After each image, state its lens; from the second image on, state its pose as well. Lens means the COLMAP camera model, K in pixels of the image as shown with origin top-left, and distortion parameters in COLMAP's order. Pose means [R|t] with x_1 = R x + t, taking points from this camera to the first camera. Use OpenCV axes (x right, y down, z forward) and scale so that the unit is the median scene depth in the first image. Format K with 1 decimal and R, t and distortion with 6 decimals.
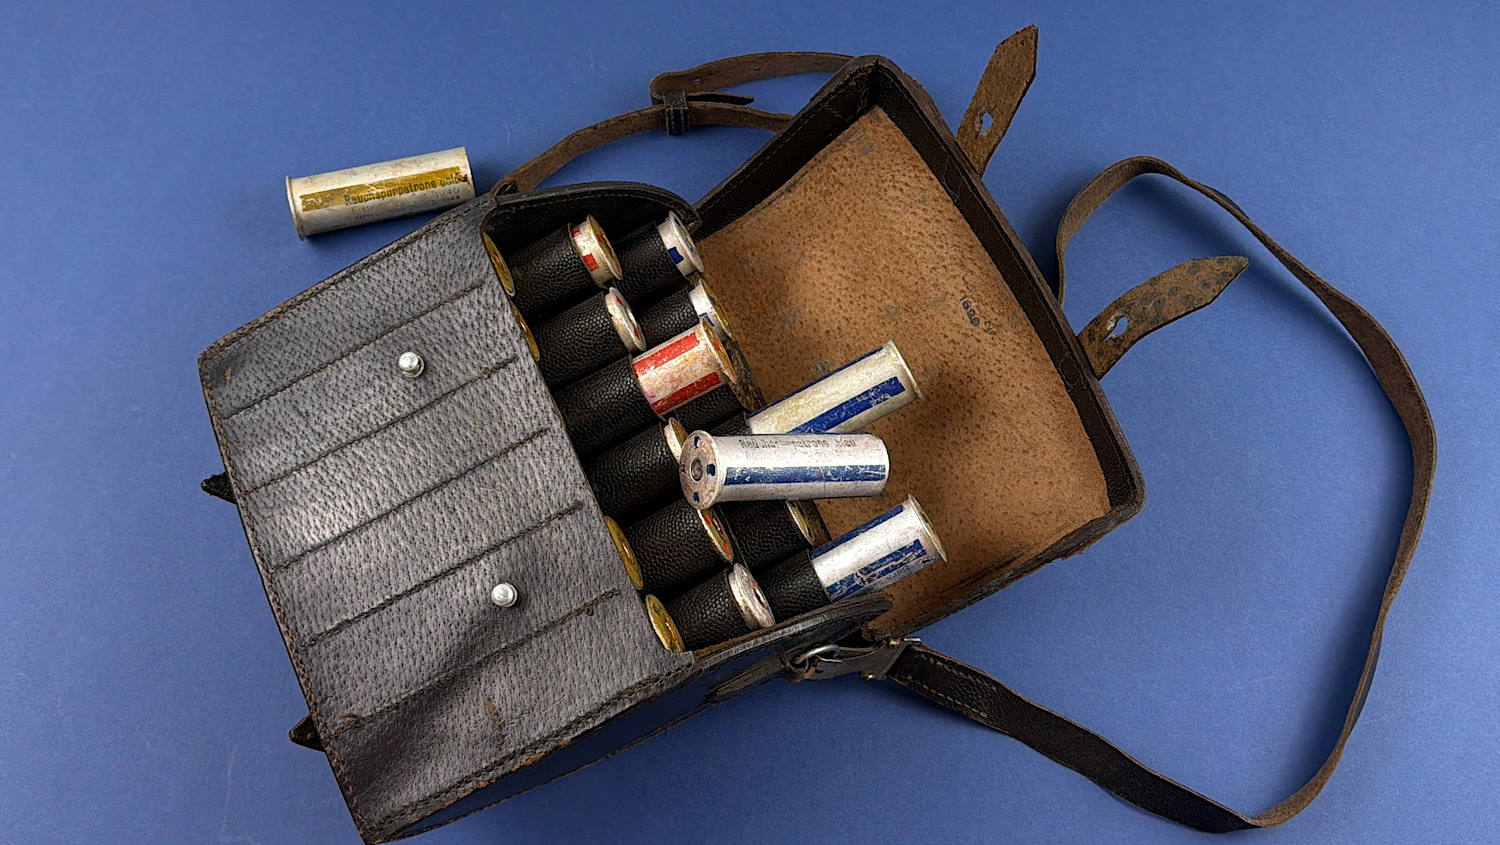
lens RADIAL K [[1047.8, 0, 750.7], [0, 1047.8, 422.0], [0, 0, 1]] dist [0.000709, 0.000056]
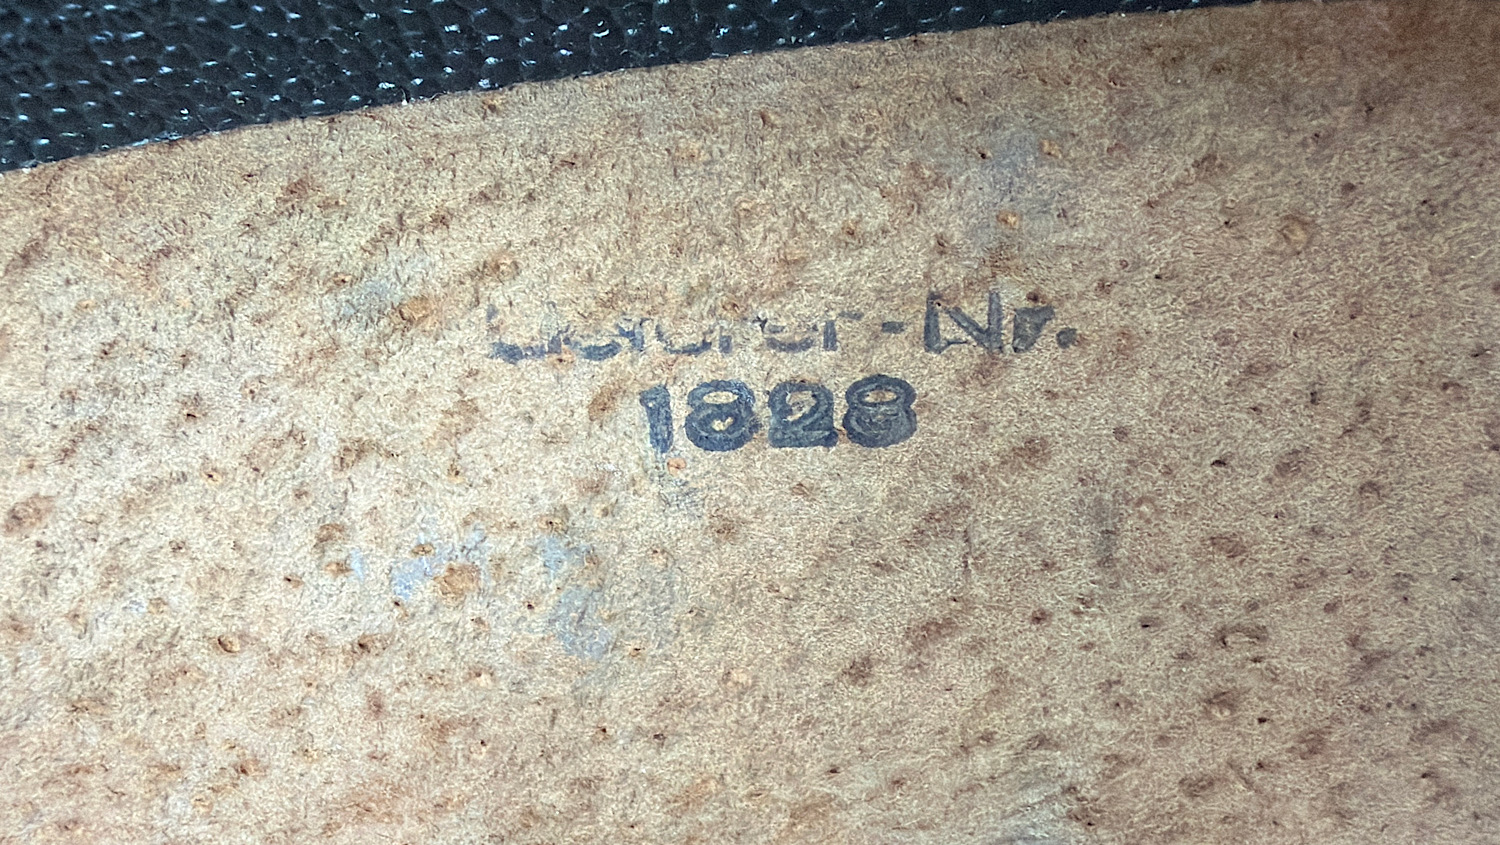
lens RADIAL K [[1090.1, 0, 750.0], [0, 1090.1, 423.3], [0, 0, 1]] dist [0.006747, 0.000932]
pose [[0.372226, -0.858652, 0.352371, 0.161610], [0.911025, 0.410584, 0.038146, -0.112775], [-0.177432, 0.306820, 0.935083, 0.877793]]
